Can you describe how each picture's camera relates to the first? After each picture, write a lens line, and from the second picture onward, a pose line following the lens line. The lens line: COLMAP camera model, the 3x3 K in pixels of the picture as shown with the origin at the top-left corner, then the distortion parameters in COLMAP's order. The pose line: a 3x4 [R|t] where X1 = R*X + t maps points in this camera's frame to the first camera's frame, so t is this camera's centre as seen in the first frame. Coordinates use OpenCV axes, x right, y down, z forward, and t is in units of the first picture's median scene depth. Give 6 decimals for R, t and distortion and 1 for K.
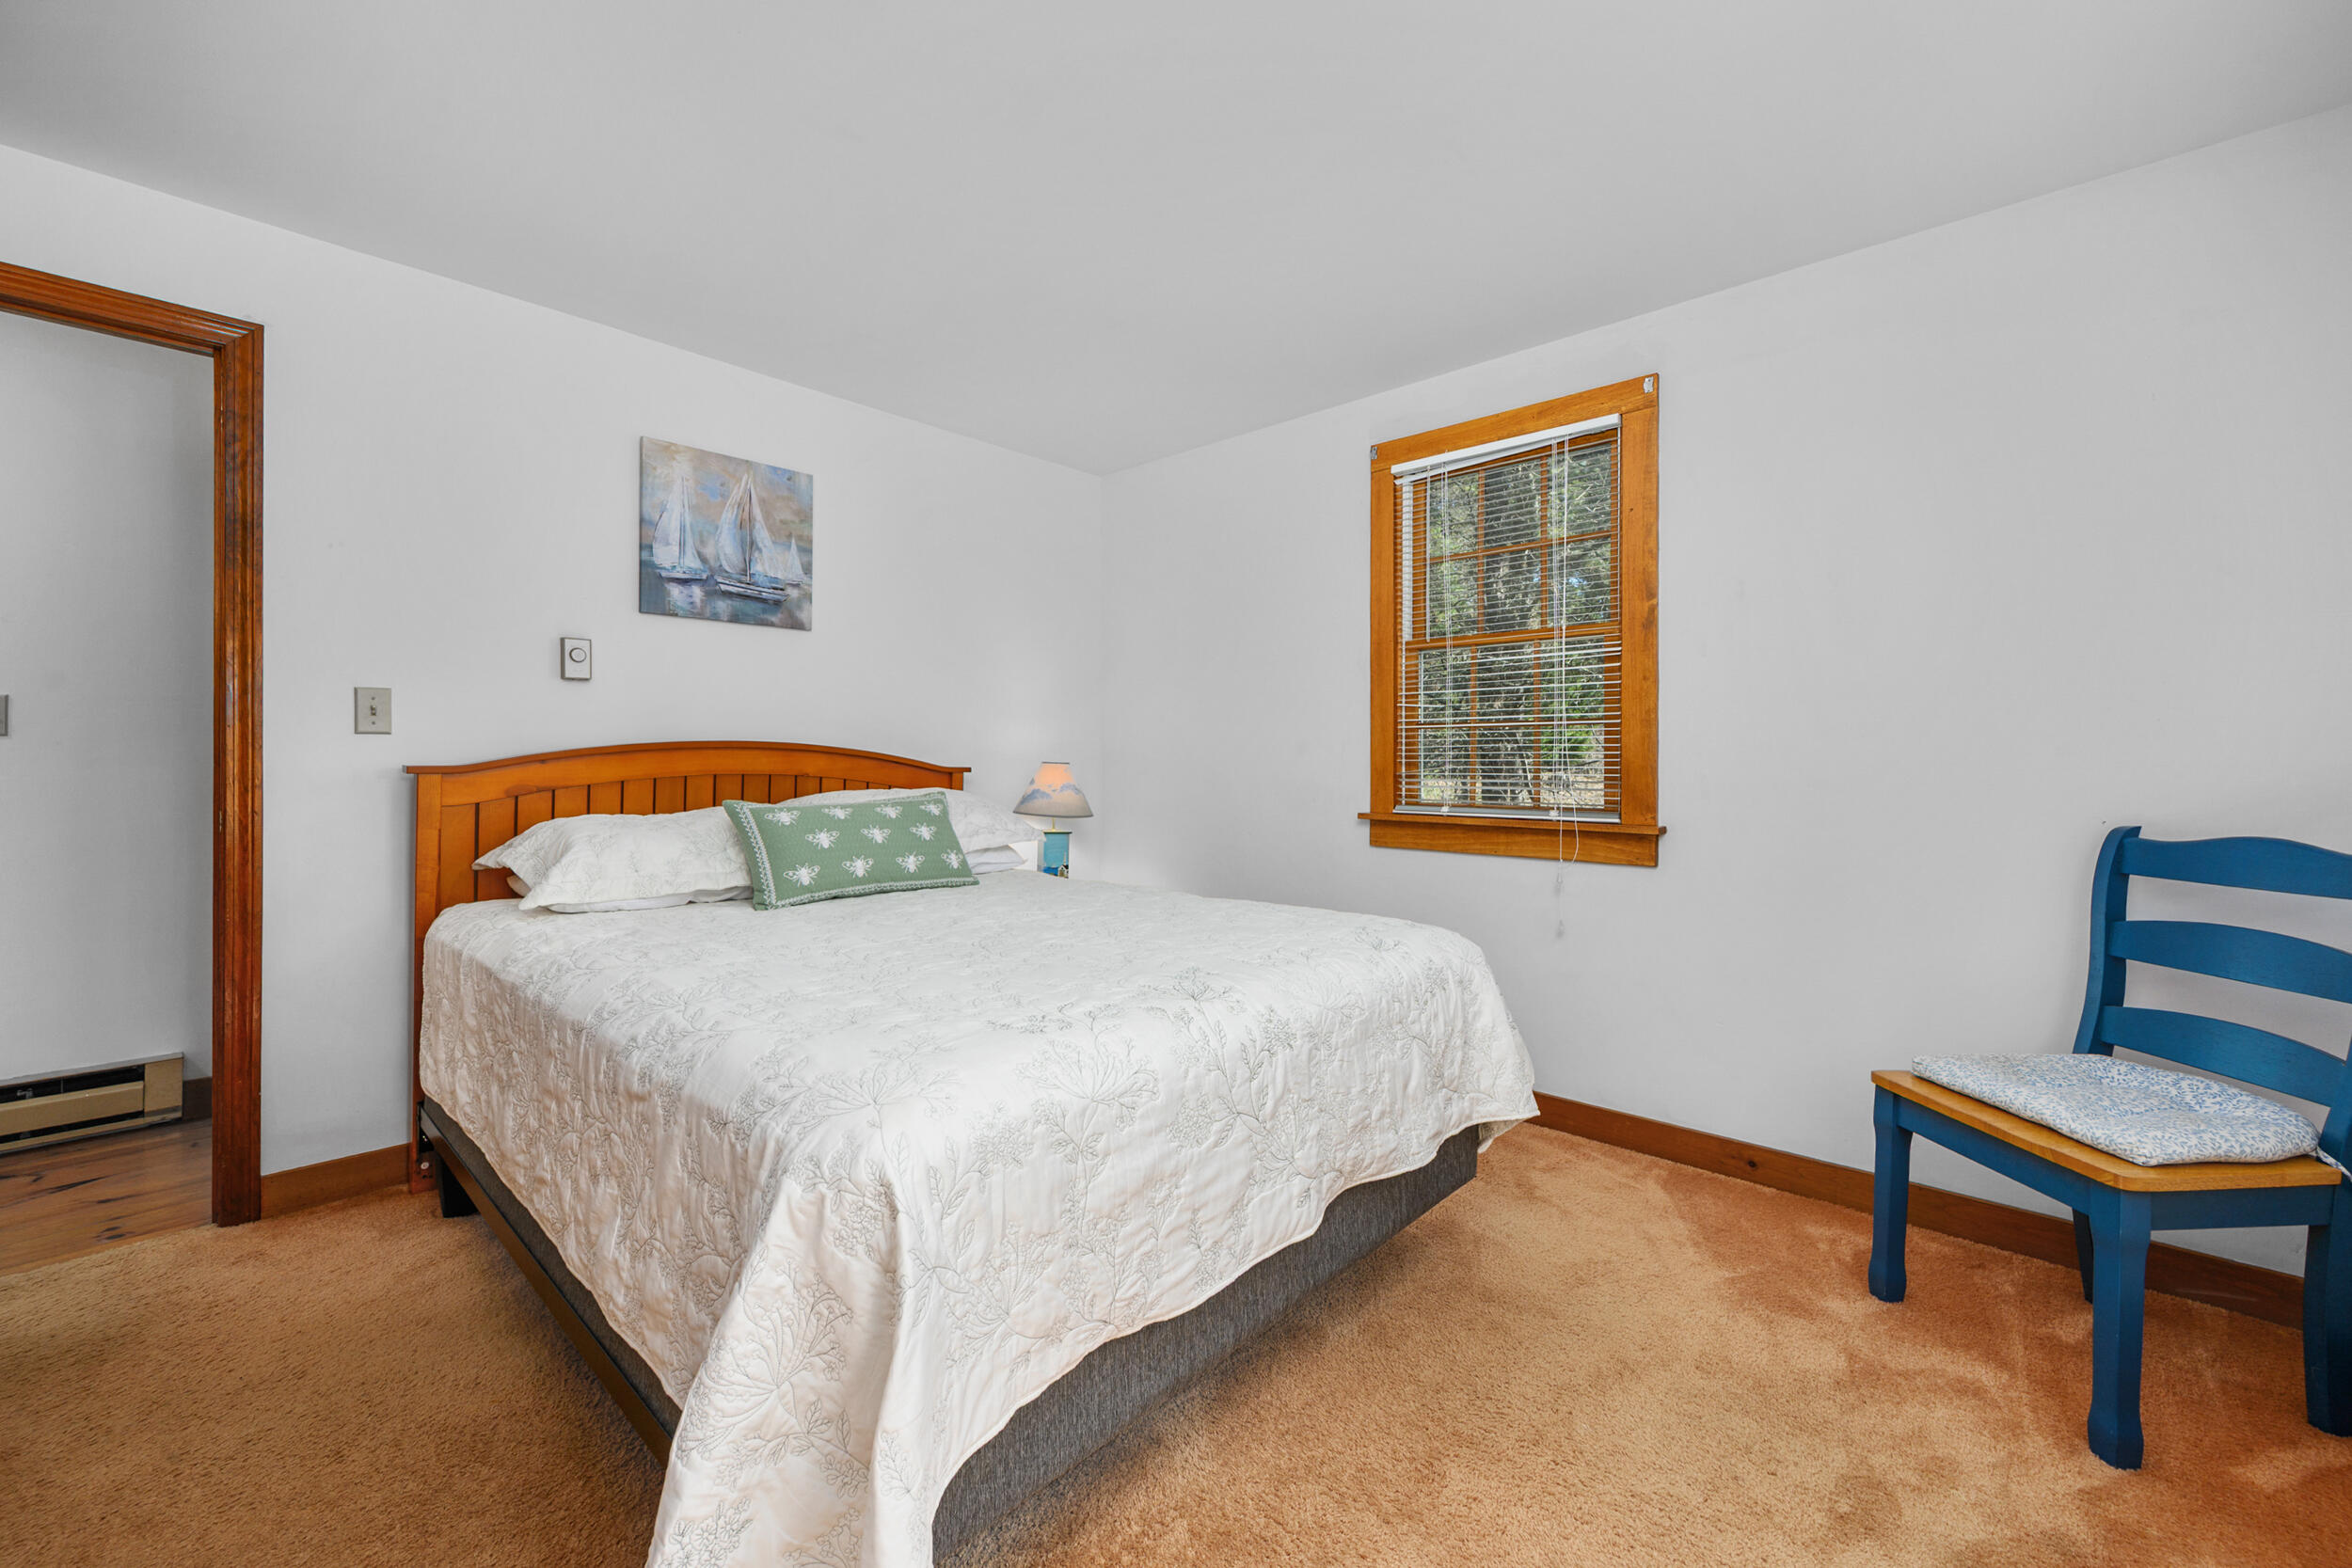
lens RADIAL K [[928.3, 0, 1177.7], [0, 928.3, 771.3], [0, 0, 1]] dist [0.000174, 0.000040]
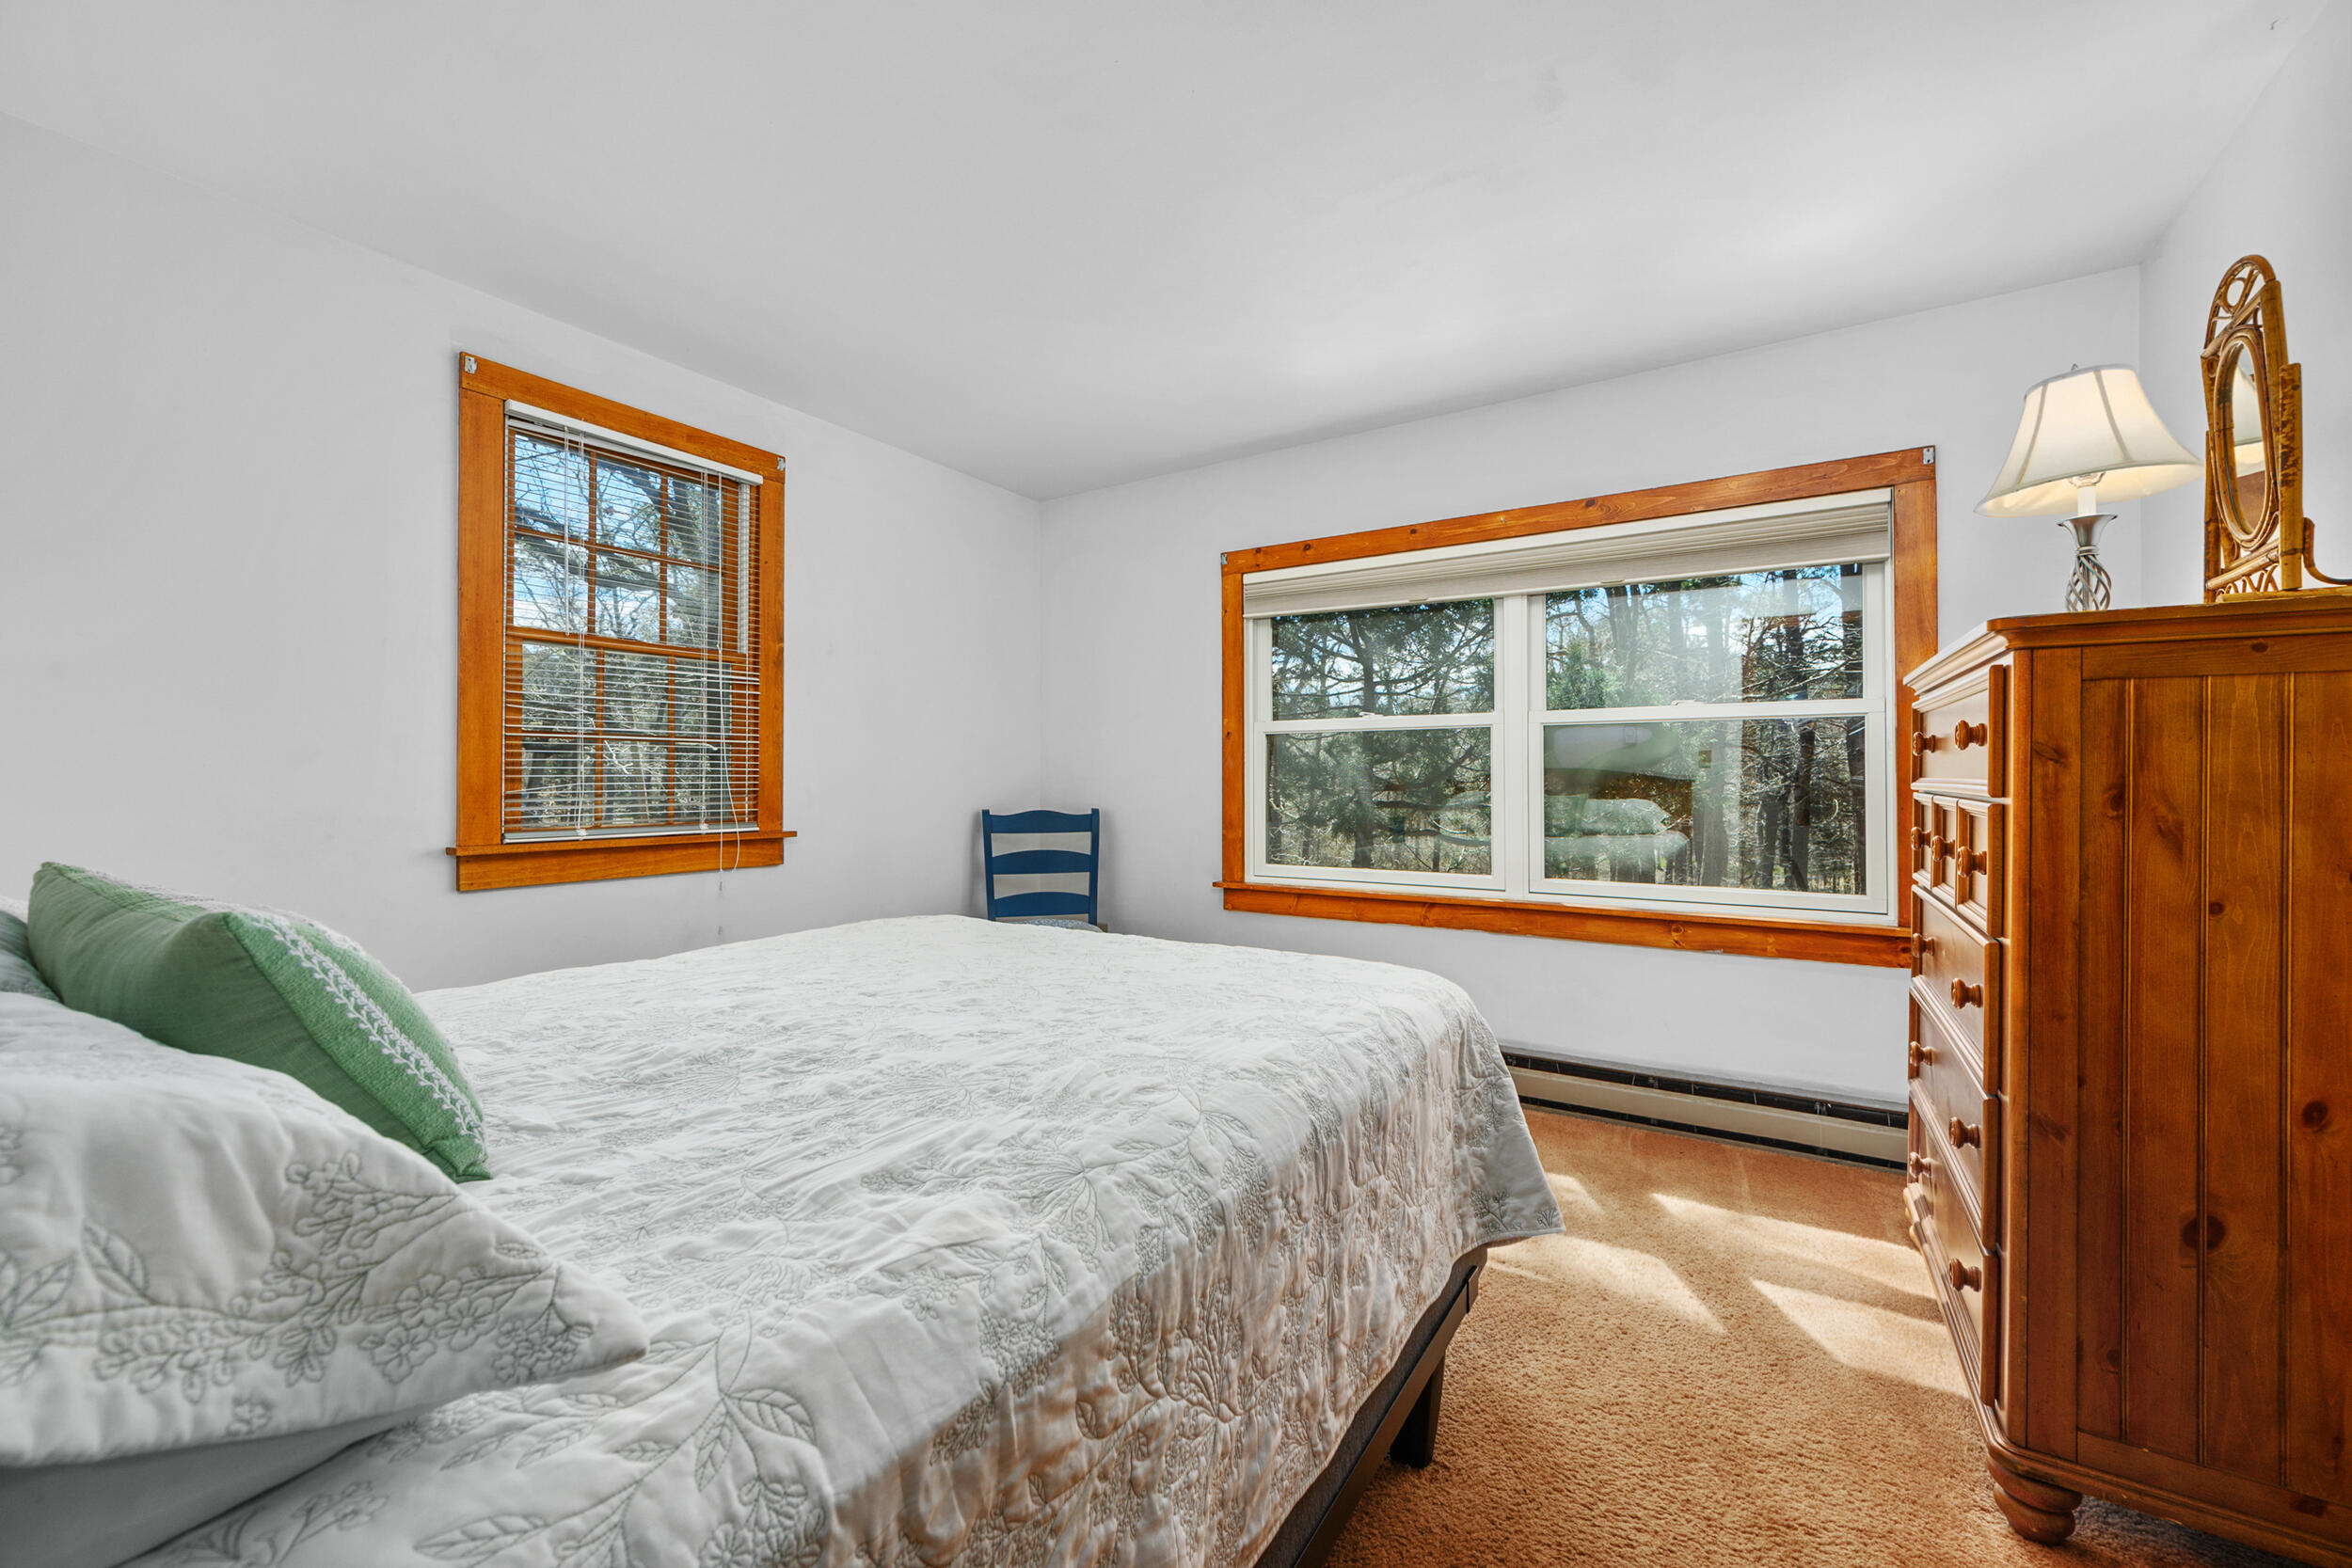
lens RADIAL K [[928.3, 0, 1175.6], [0, 928.3, 776.3], [0, 0, 1]] dist [0.000174, 0.000040]
pose [[-0.173914, -0.000397, 0.984761, -0.750959], [0.008224, 0.999964, 0.001856, -0.009332], [-0.984727, 0.008422, -0.173904, 0.691519]]
